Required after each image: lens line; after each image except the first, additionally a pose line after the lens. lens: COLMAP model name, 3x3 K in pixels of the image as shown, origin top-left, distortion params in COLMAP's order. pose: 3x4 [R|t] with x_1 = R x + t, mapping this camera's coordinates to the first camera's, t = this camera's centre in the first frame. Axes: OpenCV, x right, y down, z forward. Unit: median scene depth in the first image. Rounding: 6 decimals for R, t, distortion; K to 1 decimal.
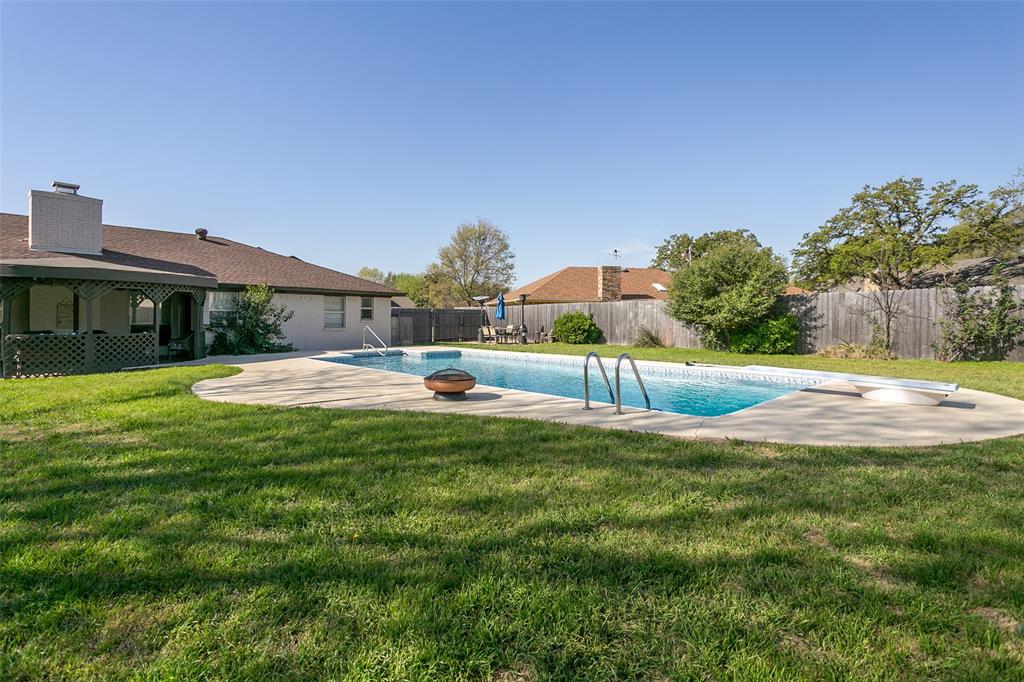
lens RADIAL K [[495.8, 0, 513.6], [0, 495.8, 319.6], [0, 0, 1]] dist [0.001638, 0.000285]
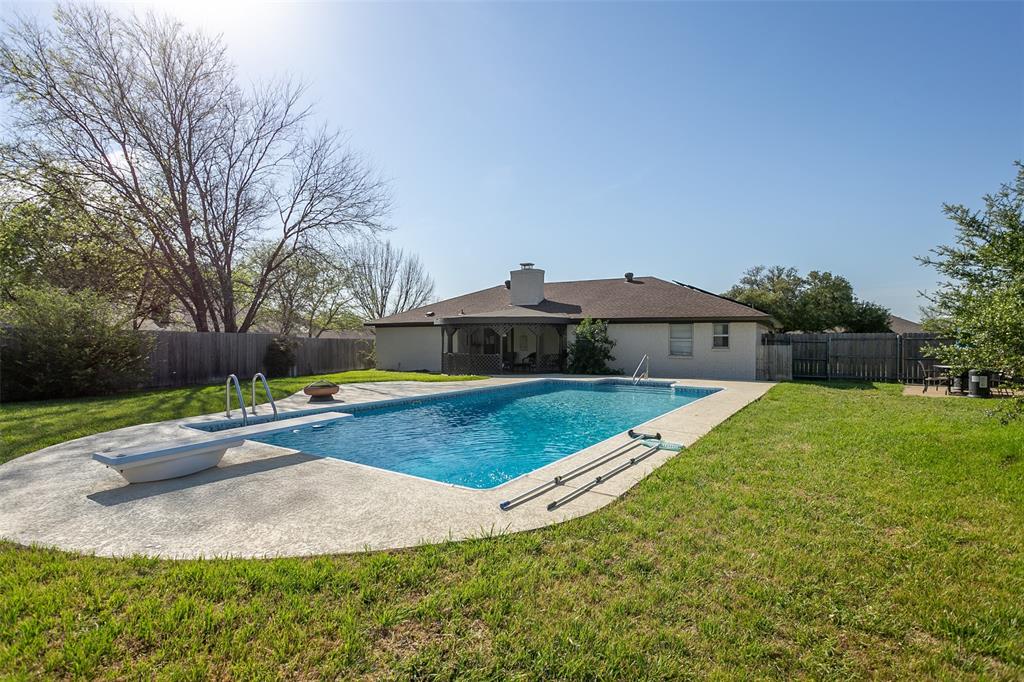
lens RADIAL K [[497.4, 0, 512.0], [0, 497.4, 341.0], [0, 0, 1]] dist [0.003790, 0.000556]
pose [[0.206200, 0.001790, -0.978508, 0.531300], [-0.006580, 0.999978, 0.000443, -0.010572], [0.978488, 0.006347, 0.206207, 0.451581]]
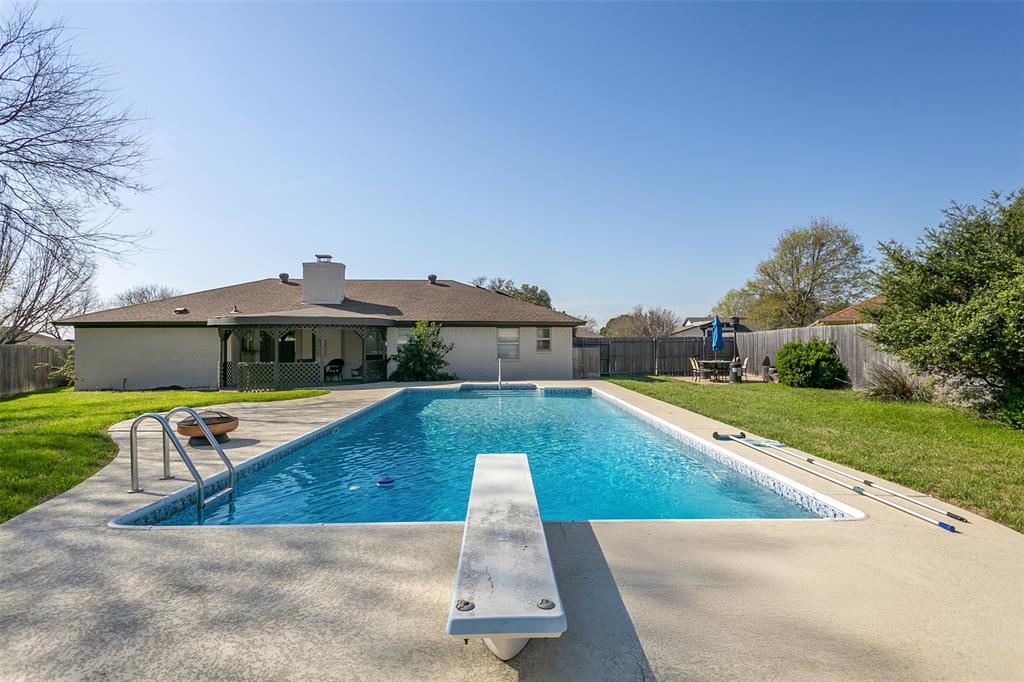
lens RADIAL K [[497.4, 0, 512.0], [0, 497.4, 341.0], [0, 0, 1]] dist [0.003790, 0.000556]
pose [[0.724650, -0.008327, -0.689067, 0.346238], [0.003060, 0.999956, -0.008866, -0.010165], [0.689111, 0.004316, 0.724643, 0.252309]]
